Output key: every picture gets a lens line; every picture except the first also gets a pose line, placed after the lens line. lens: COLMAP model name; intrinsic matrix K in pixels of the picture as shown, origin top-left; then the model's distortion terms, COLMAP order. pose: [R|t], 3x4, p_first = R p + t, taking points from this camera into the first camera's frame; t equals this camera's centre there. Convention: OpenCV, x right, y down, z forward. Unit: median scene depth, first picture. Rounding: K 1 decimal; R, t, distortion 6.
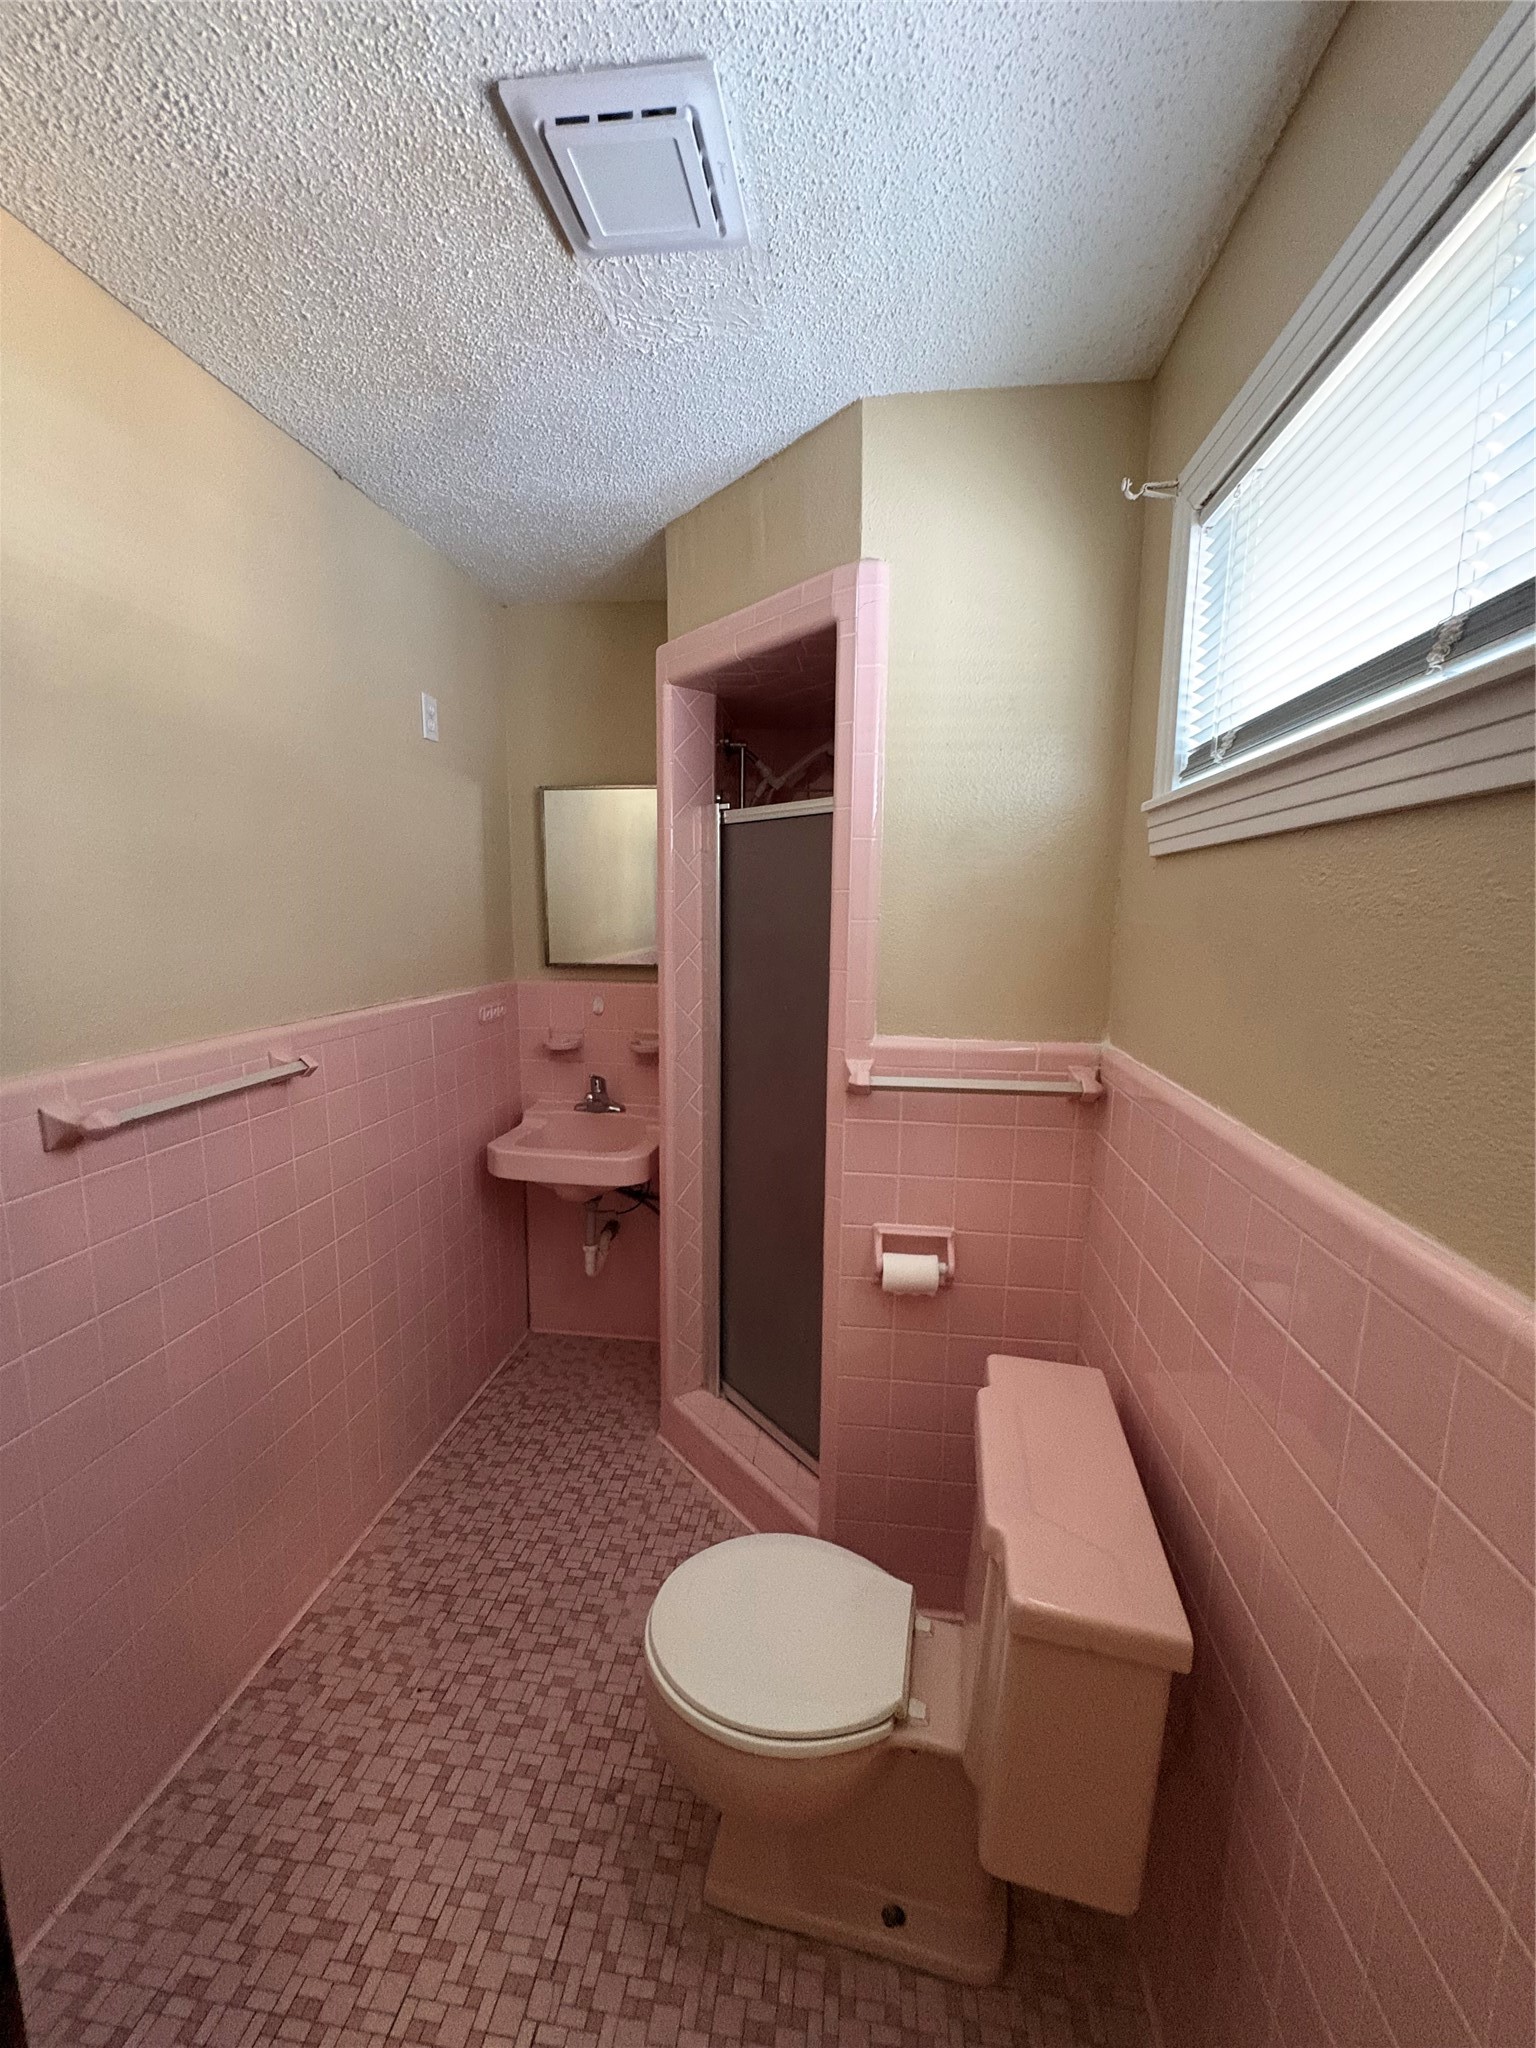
lens RADIAL K [[817.4, 0, 768.8], [0, 817.4, 1022.4], [0, 0, 1]] dist [0.001183, -0.000037]
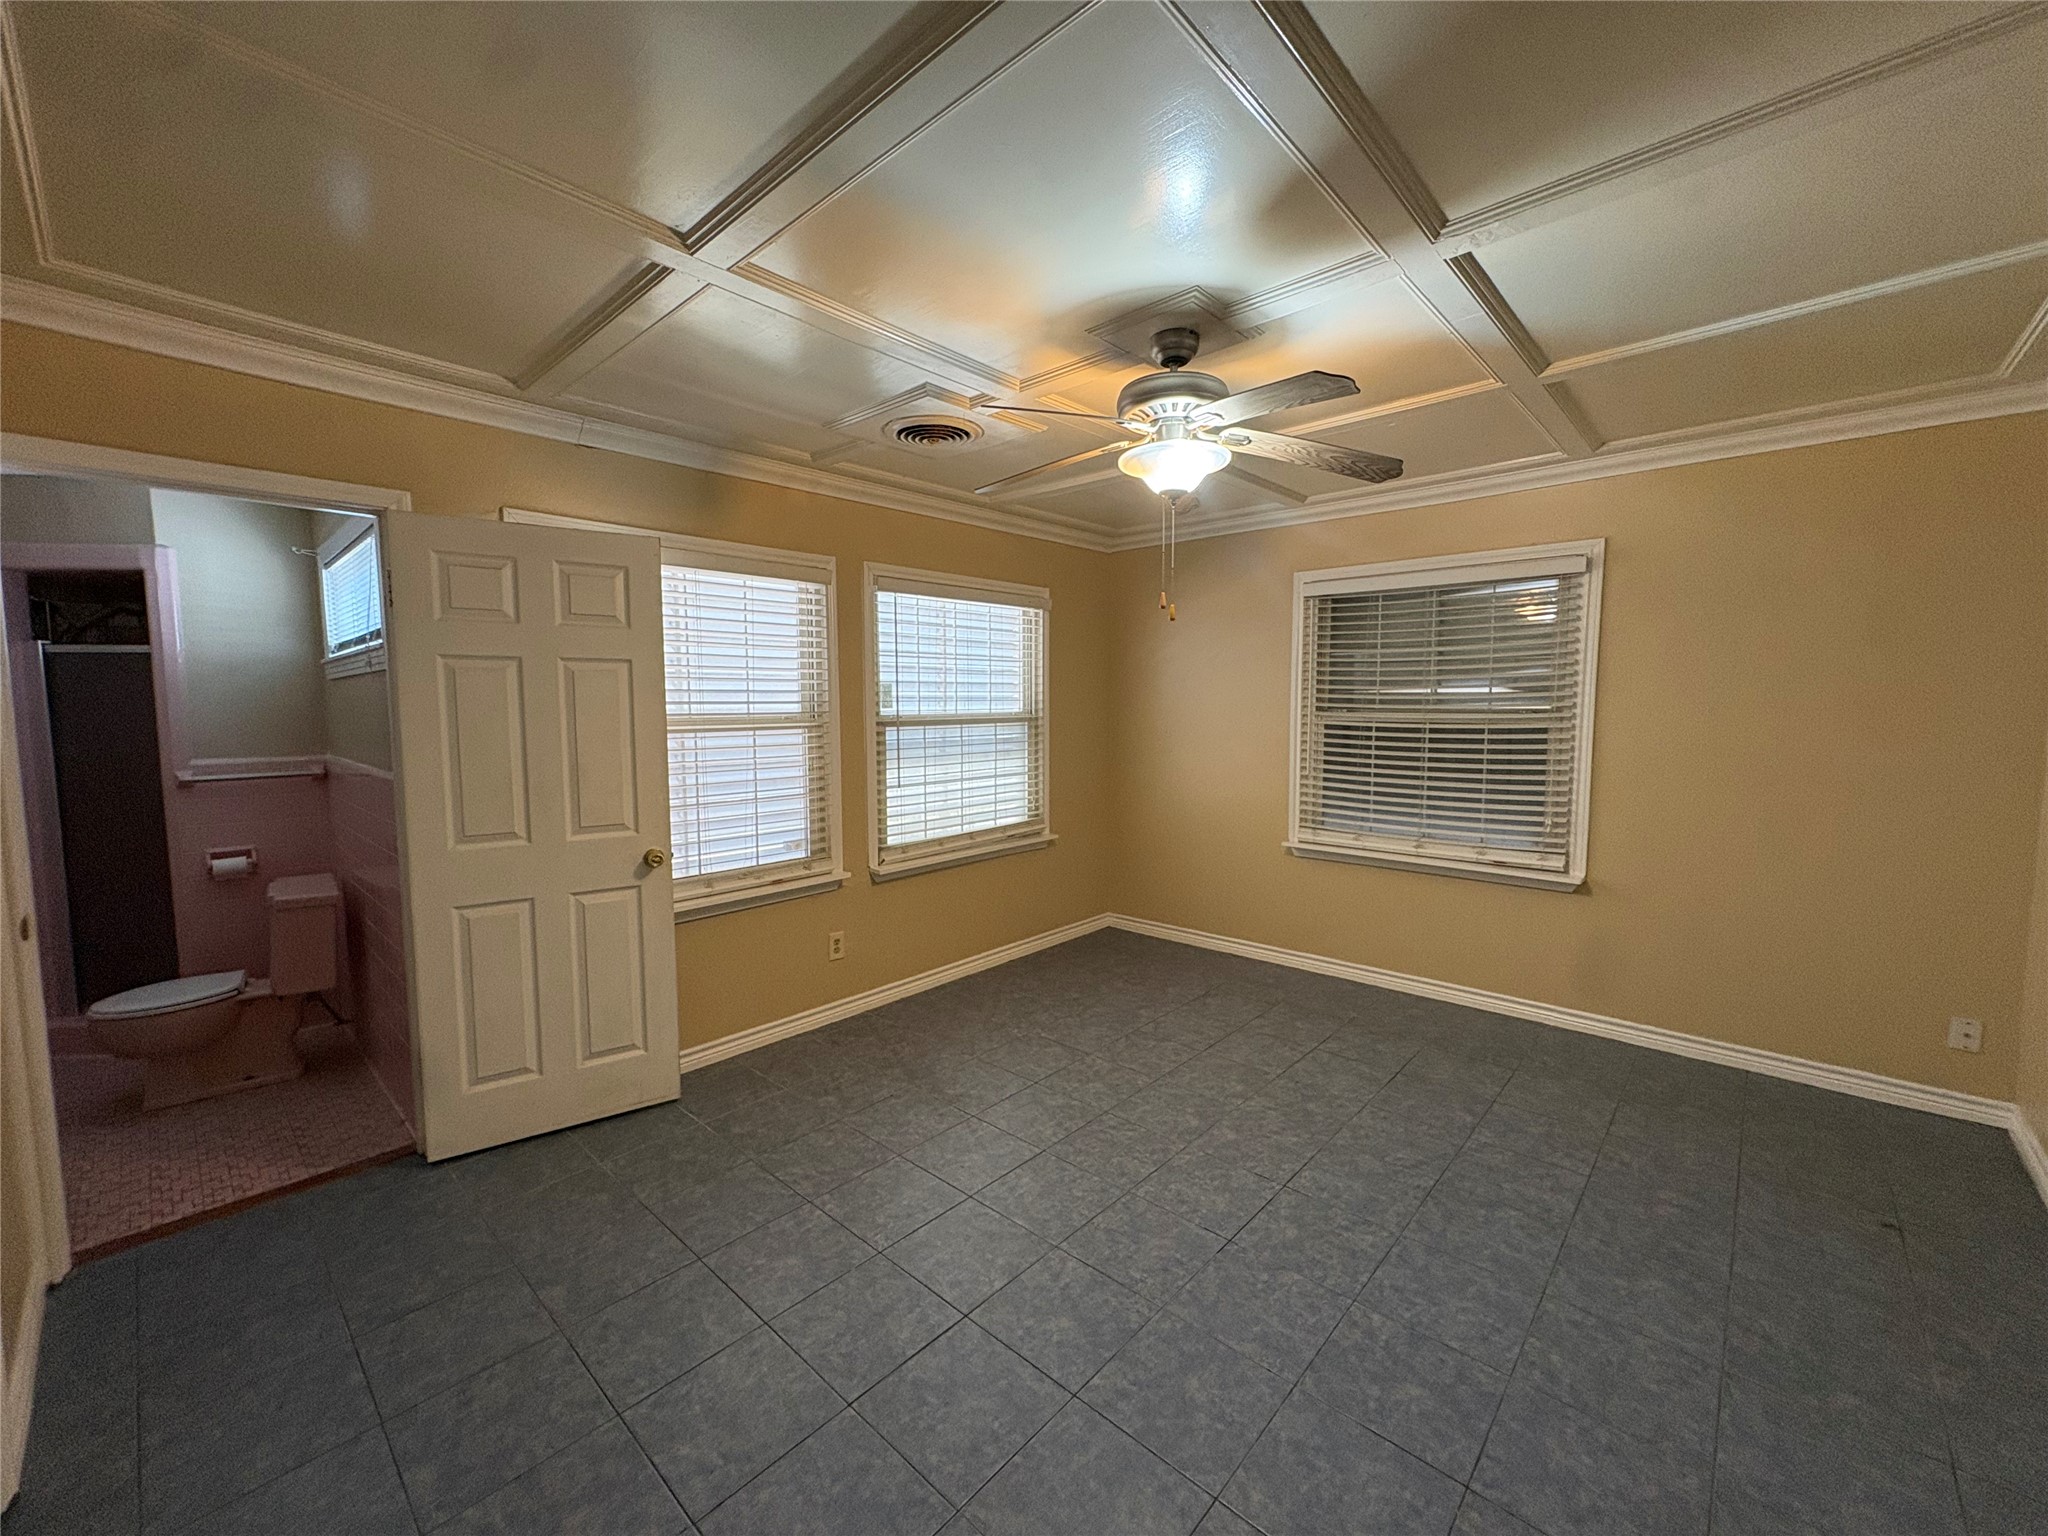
lens RADIAL K [[817.4, 0, 1021.5], [0, 817.4, 764.2], [0, 0, 1]] dist [0.001183, -0.000037]
pose [[0.581162, -0.077535, 0.810086, -0.358402], [0.129059, 0.991634, 0.002323, 0.314649], [-0.803489, 0.103199, 0.586307, -2.072141]]
